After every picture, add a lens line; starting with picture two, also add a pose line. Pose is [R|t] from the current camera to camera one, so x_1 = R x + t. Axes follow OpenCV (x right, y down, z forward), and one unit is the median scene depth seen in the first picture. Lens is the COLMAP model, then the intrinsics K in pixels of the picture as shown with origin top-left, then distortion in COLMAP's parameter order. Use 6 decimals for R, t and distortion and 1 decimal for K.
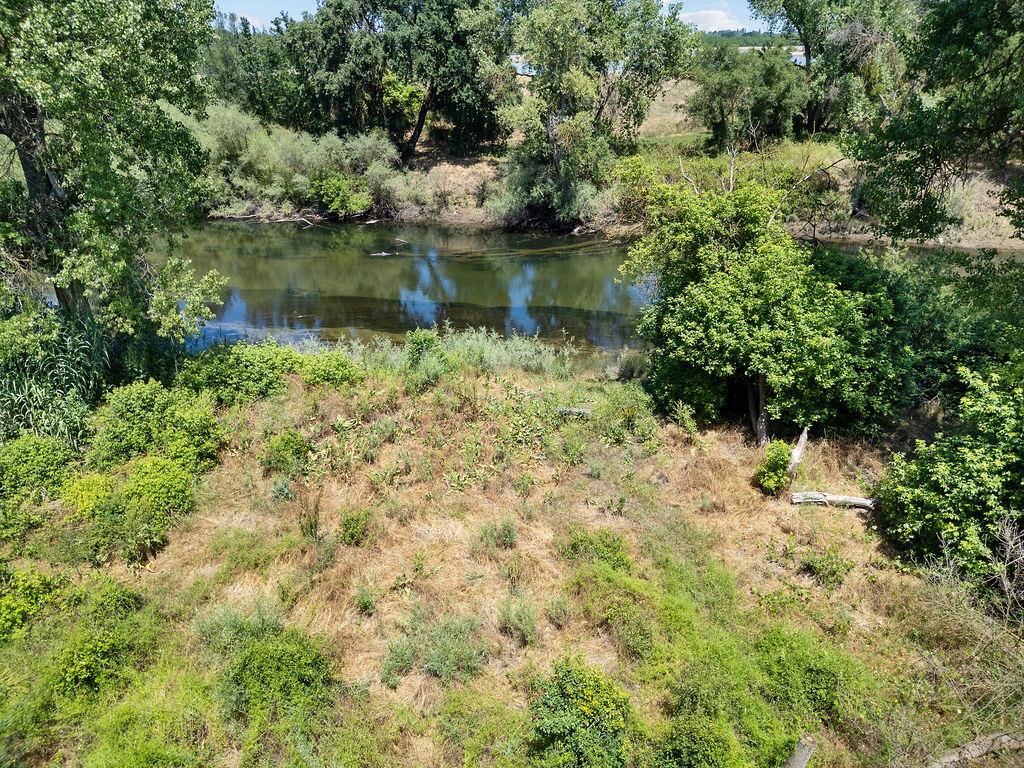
lens RADIAL K [[705.0, 0, 500.7], [0, 705.0, 382.2], [0, 0, 1]] dist [0.026404, -0.000668]
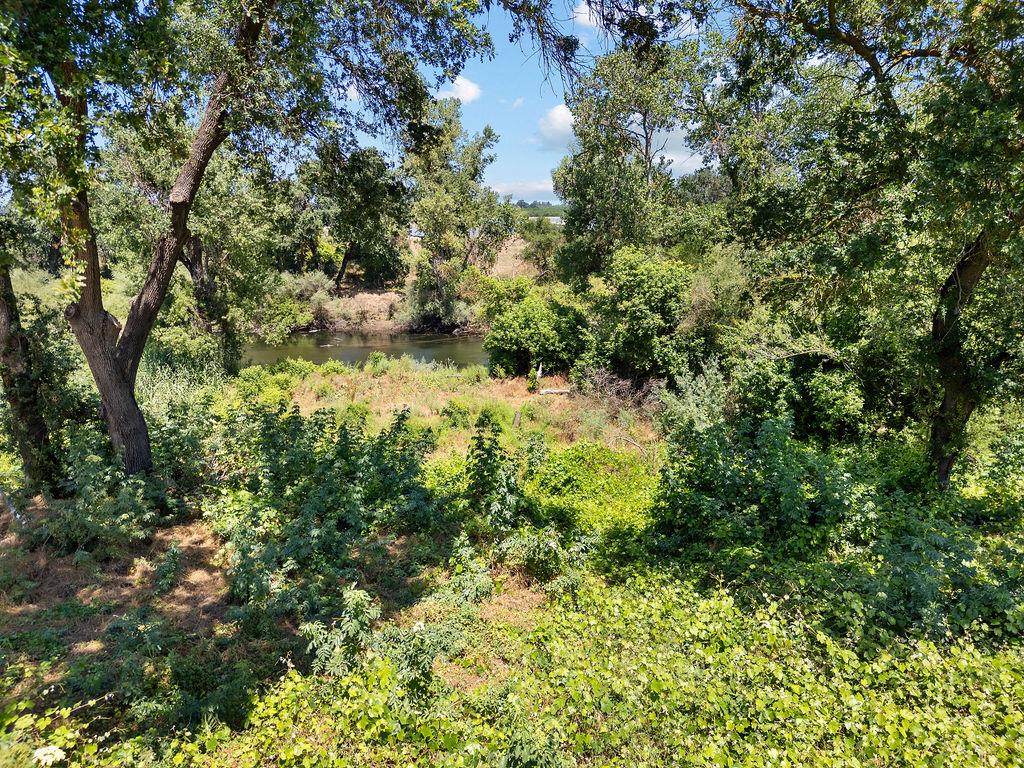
lens RADIAL K [[738.8, 0, 512.0], [0, 738.8, 384.0], [0, 0, 1]] dist [0.009635, 0.000936]
pose [[0.985343, -0.033577, 0.167245, -0.043175], [0.068426, 0.975900, -0.207212, 0.234200], [-0.156257, 0.215619, 0.963894, -0.528056]]
